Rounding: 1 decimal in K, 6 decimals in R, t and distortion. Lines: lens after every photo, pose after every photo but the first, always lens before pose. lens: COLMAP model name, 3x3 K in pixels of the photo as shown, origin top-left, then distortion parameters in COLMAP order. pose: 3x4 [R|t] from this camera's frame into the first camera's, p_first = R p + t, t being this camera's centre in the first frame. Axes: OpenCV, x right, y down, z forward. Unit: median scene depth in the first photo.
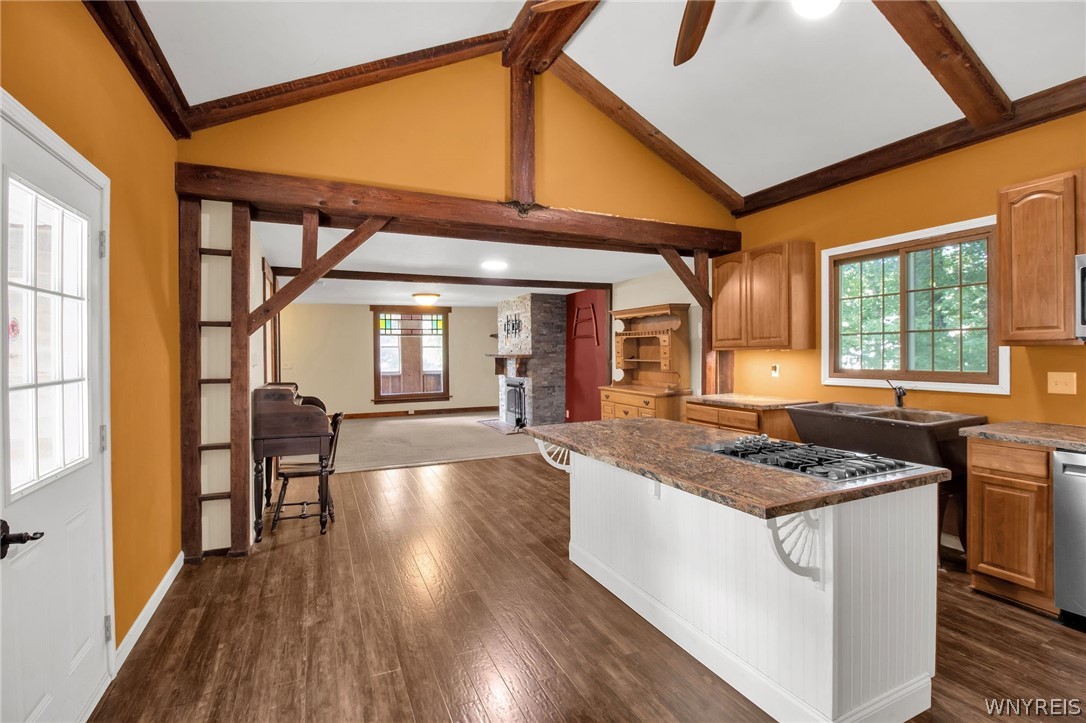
lens RADIAL K [[496.1, 0, 543.5], [0, 496.1, 355.8], [0, 0, 1]] dist [-0.026082, -0.000987]
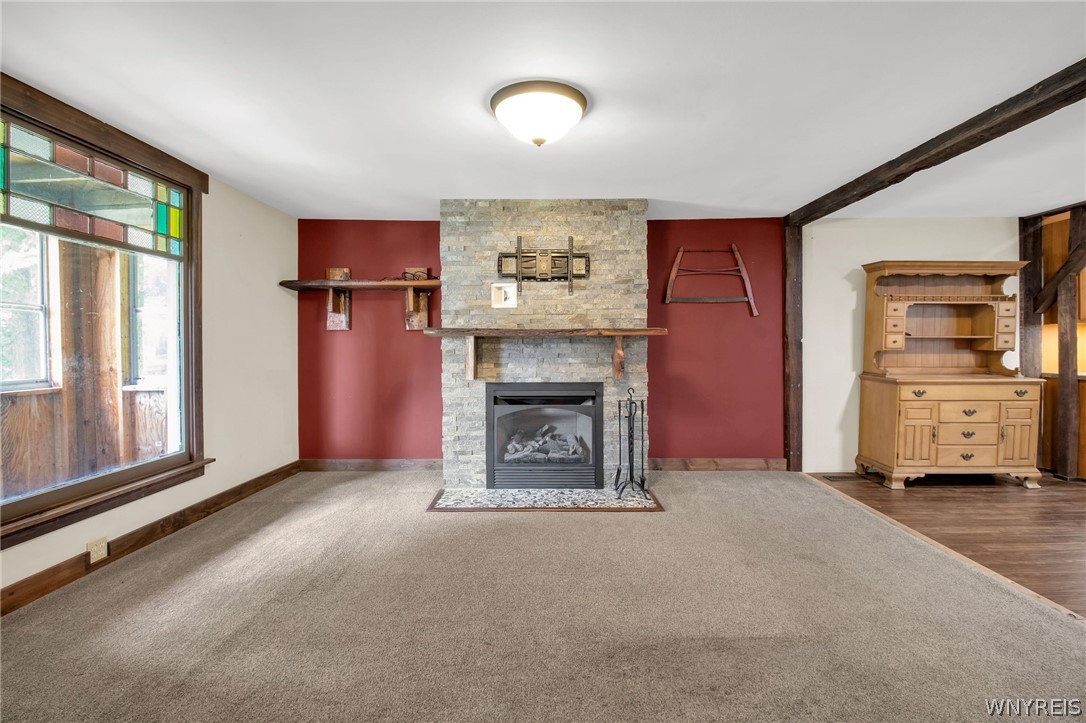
lens RADIAL K [[496.1, 0, 543.5], [0, 496.1, 355.8], [0, 0, 1]] dist [-0.026082, -0.000987]
pose [[0.431379, -0.008160, 0.902134, -0.794539], [0.007528, 0.999957, 0.005446, 0.033276], [-0.902139, 0.004442, 0.431422, 1.434638]]
